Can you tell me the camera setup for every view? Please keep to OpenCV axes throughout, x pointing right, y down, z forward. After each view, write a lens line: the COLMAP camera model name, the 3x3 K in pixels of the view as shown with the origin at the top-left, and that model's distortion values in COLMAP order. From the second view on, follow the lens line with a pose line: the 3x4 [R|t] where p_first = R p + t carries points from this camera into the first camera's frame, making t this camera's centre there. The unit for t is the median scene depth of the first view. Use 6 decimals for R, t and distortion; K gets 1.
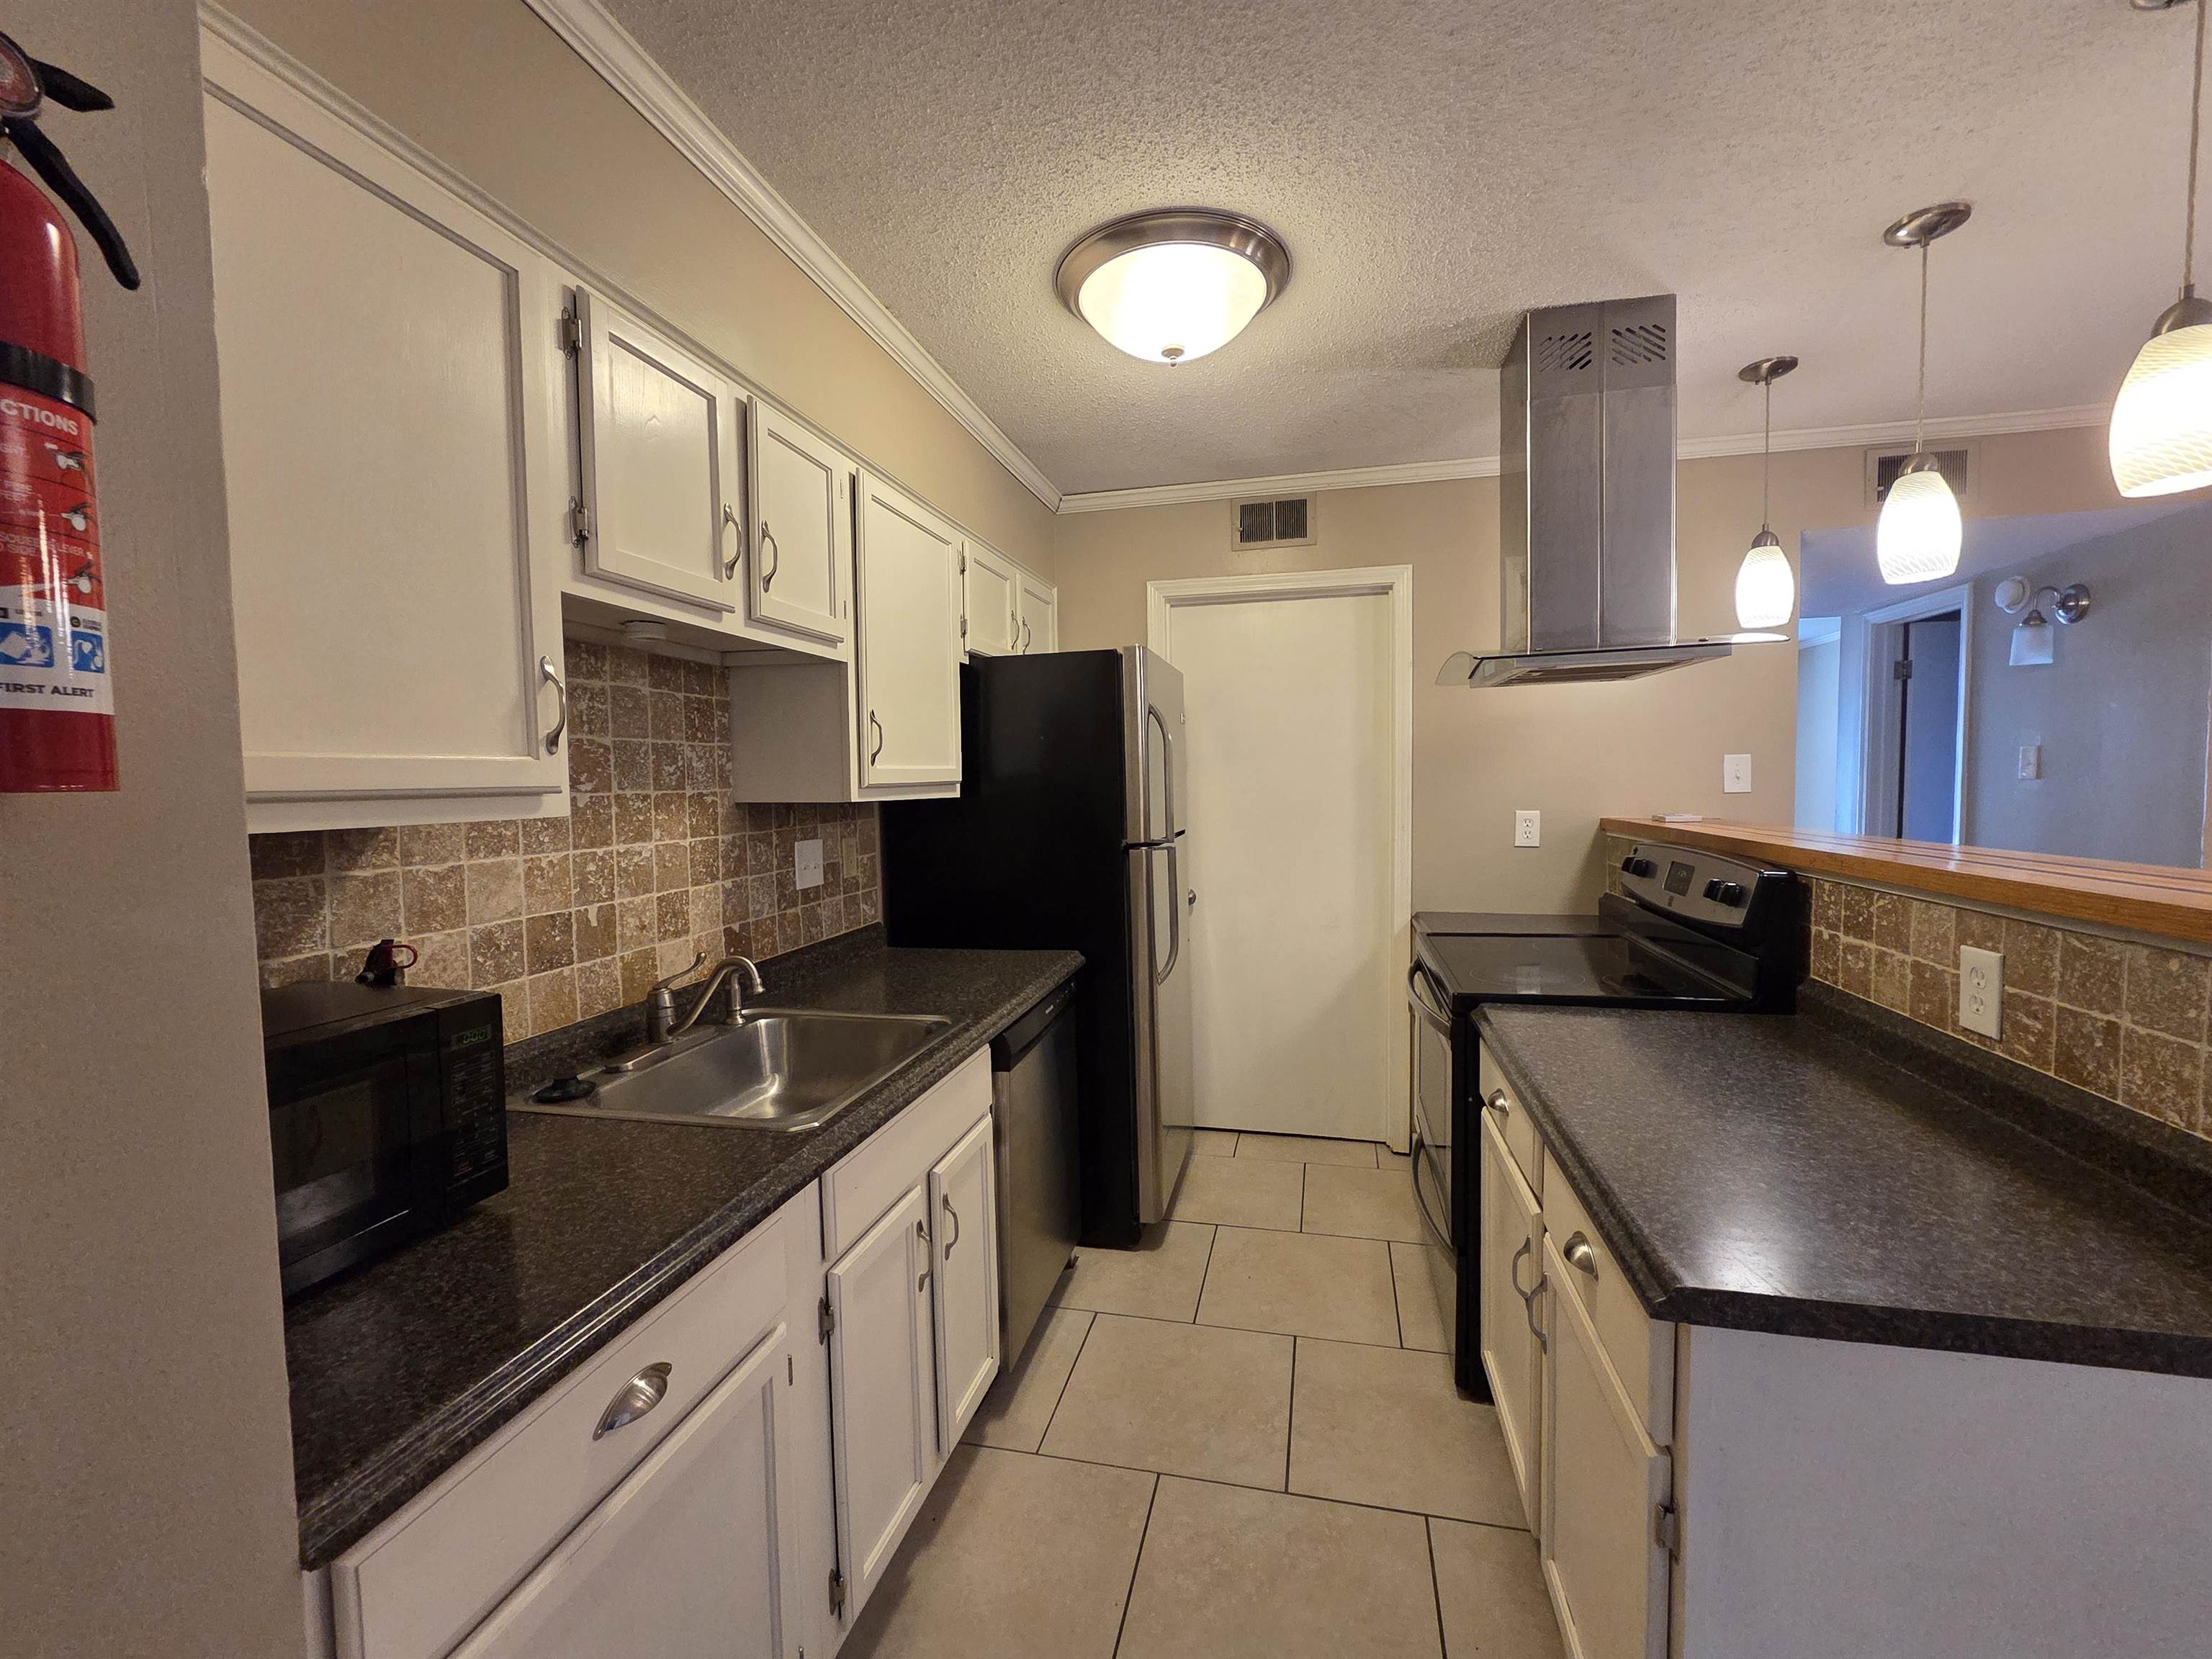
lens RADIAL K [[906.0, 0, 1124.2], [0, 906.0, 824.7], [0, 0, 1]] dist [0.002003, -0.000555]
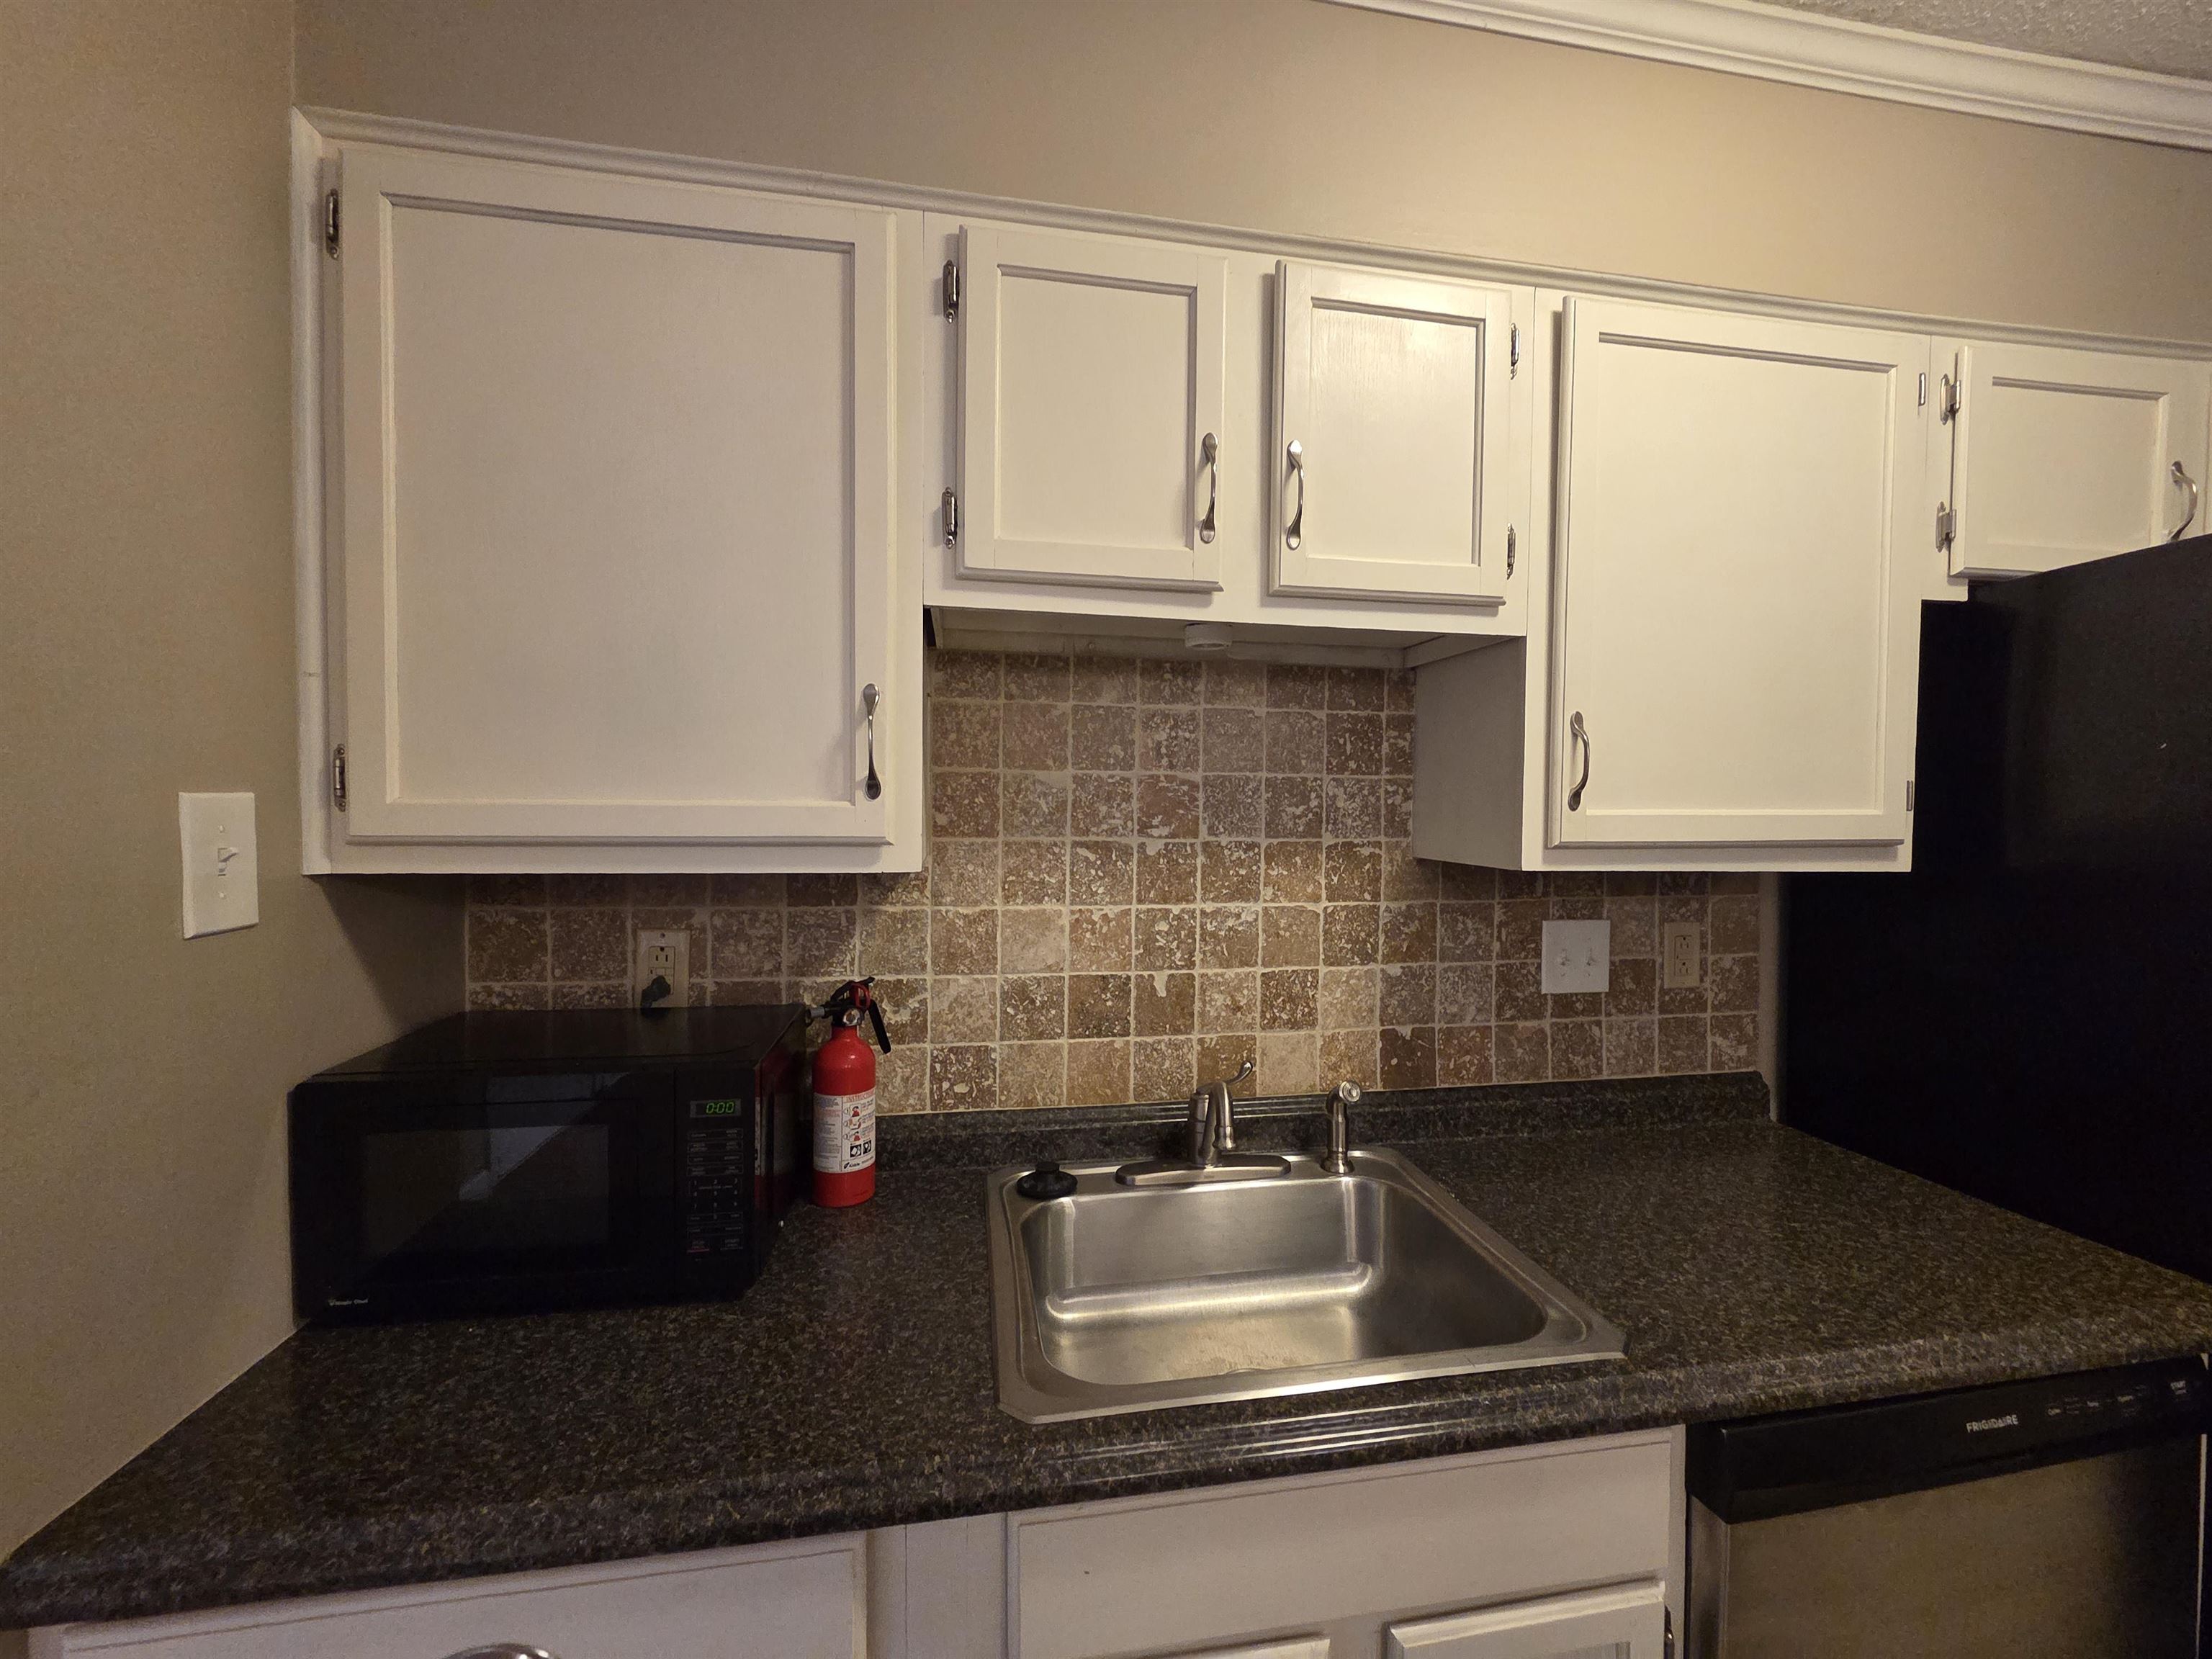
lens RADIAL K [[906.0, 0, 1118.5], [0, 906.0, 827.5], [0, 0, 1]] dist [0.002003, -0.000555]
pose [[0.384647, 0.039240, -0.922229, 0.162805], [-0.061746, 0.997952, 0.016709, -0.053870], [0.920996, 0.050517, 0.386283, 0.601194]]
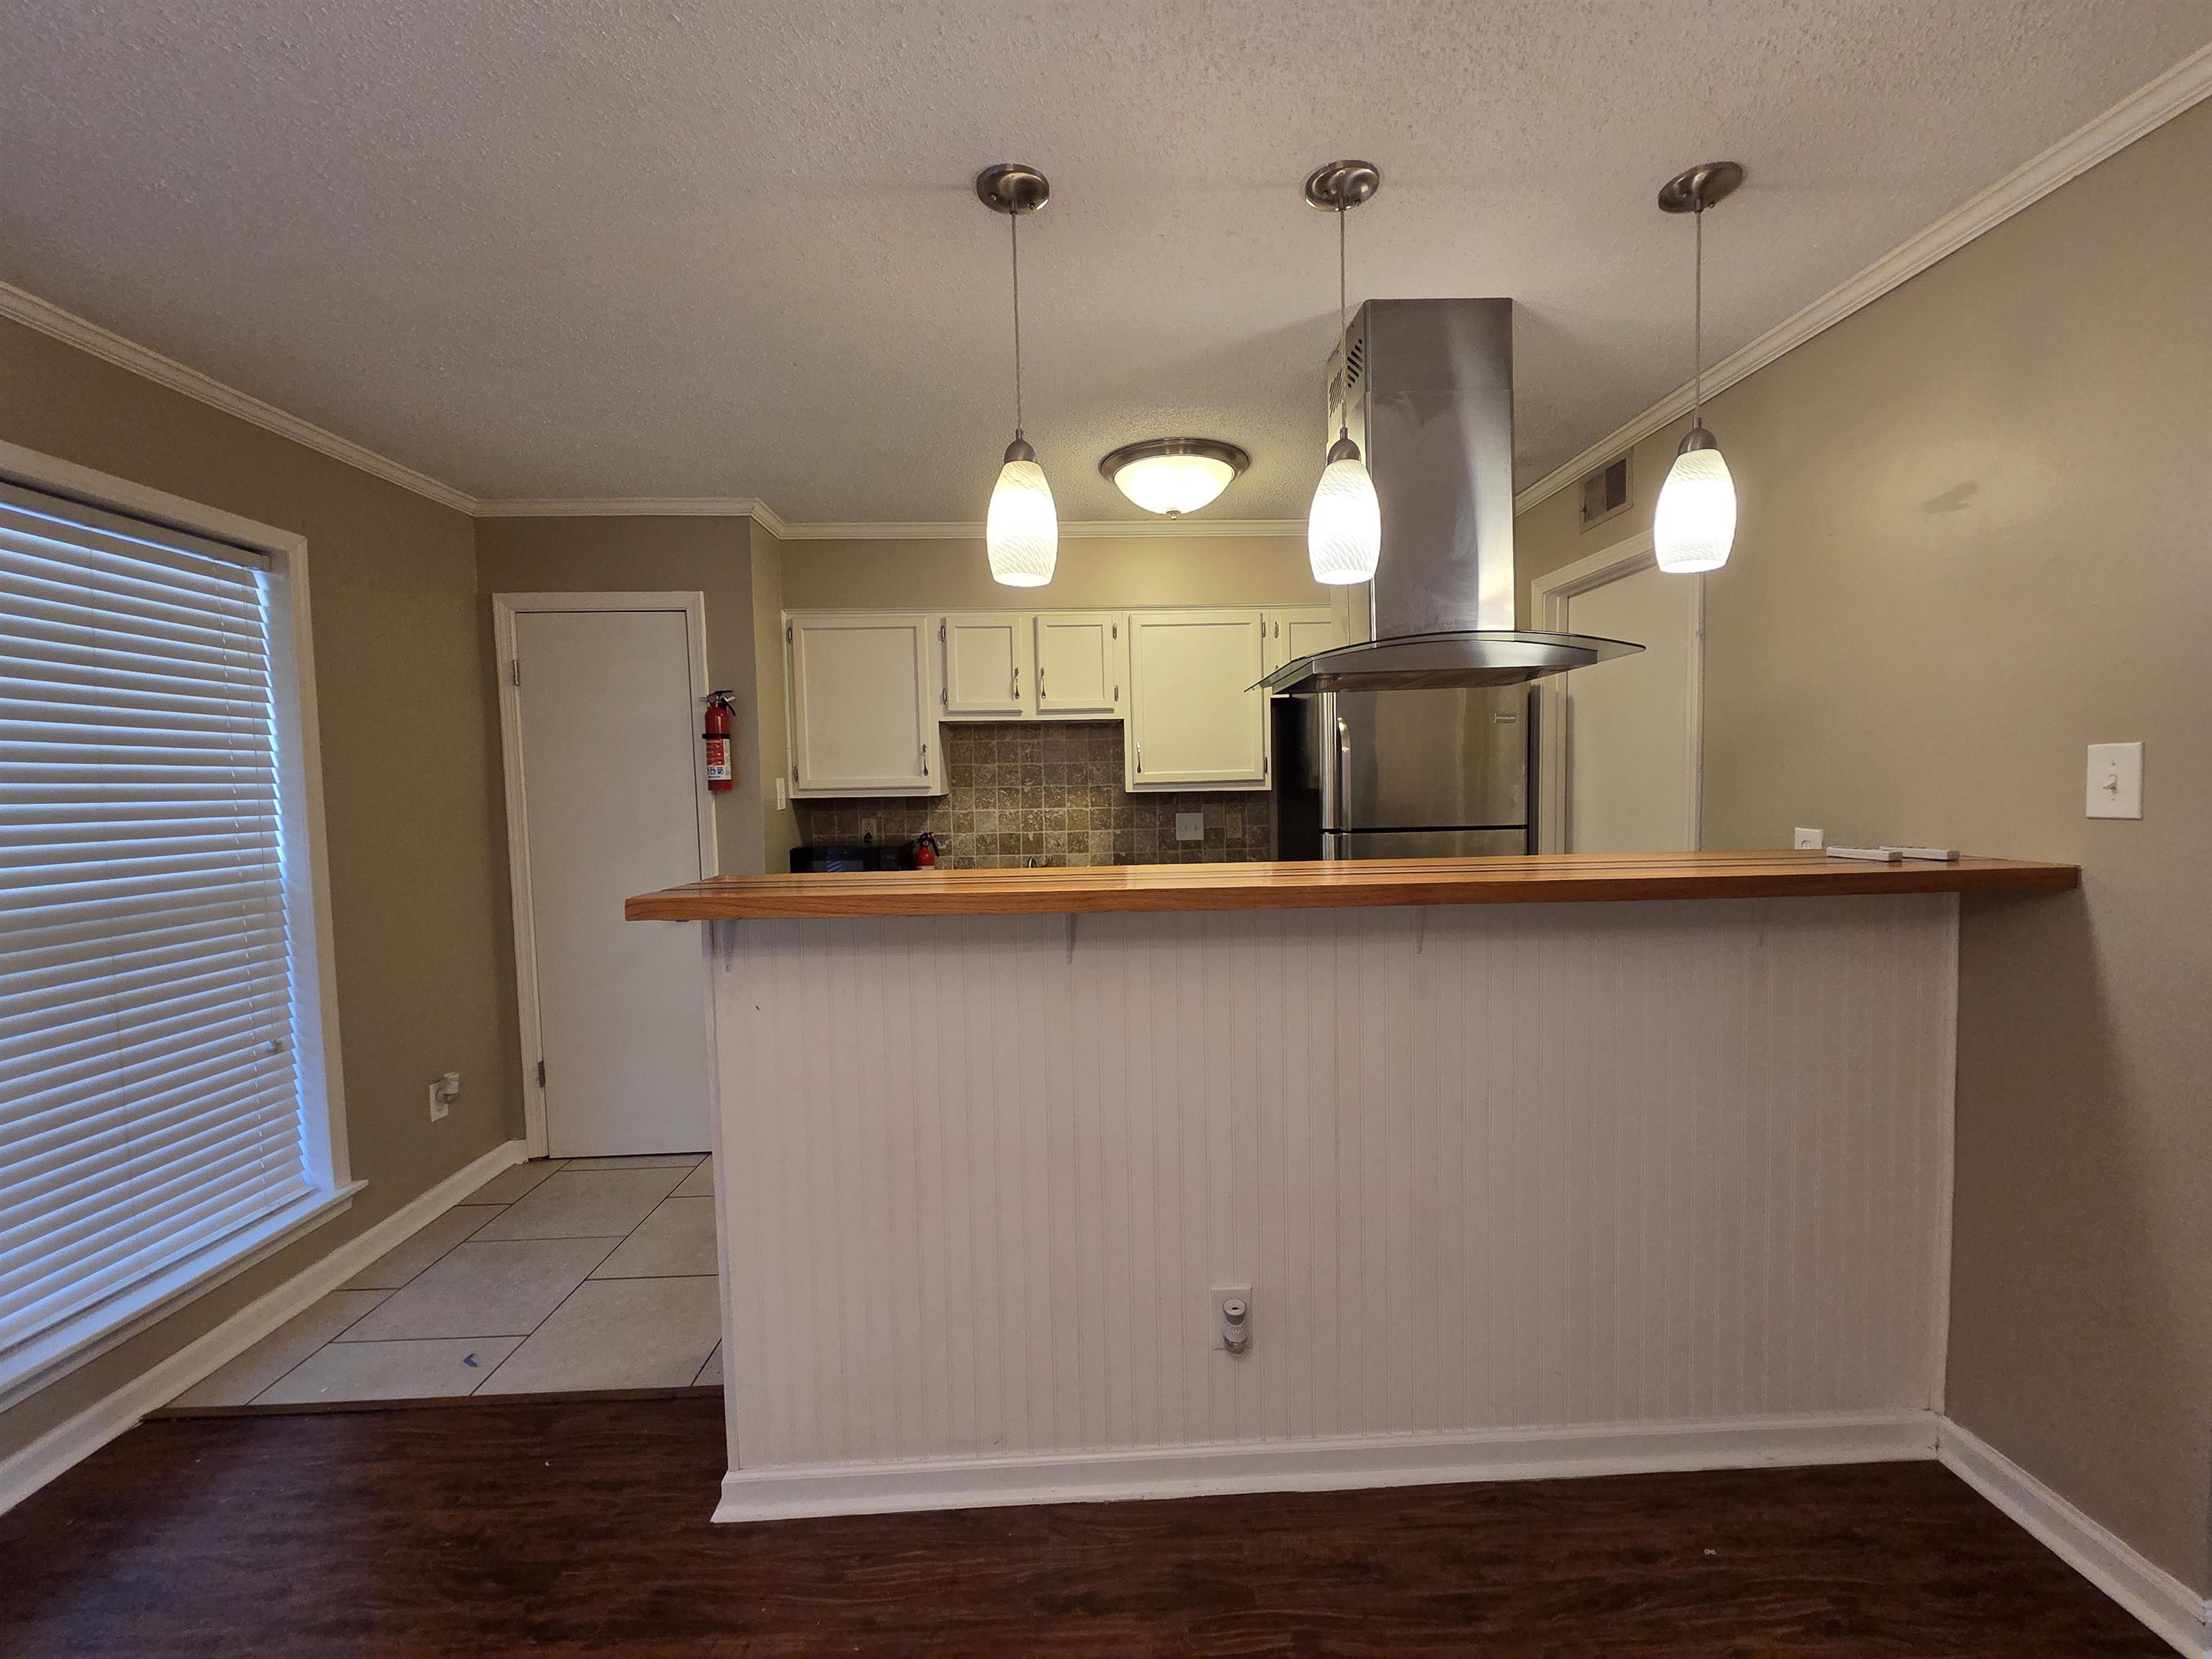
lens RADIAL K [[906.0, 0, 1112.0], [0, 906.0, 831.3], [0, 0, 1]] dist [0.002003, -0.000555]
pose [[0.253043, 0.068991, -0.964992, 1.739409], [-0.033945, 0.997473, 0.062412, -0.069428], [0.966859, 0.016963, 0.254746, 0.561254]]
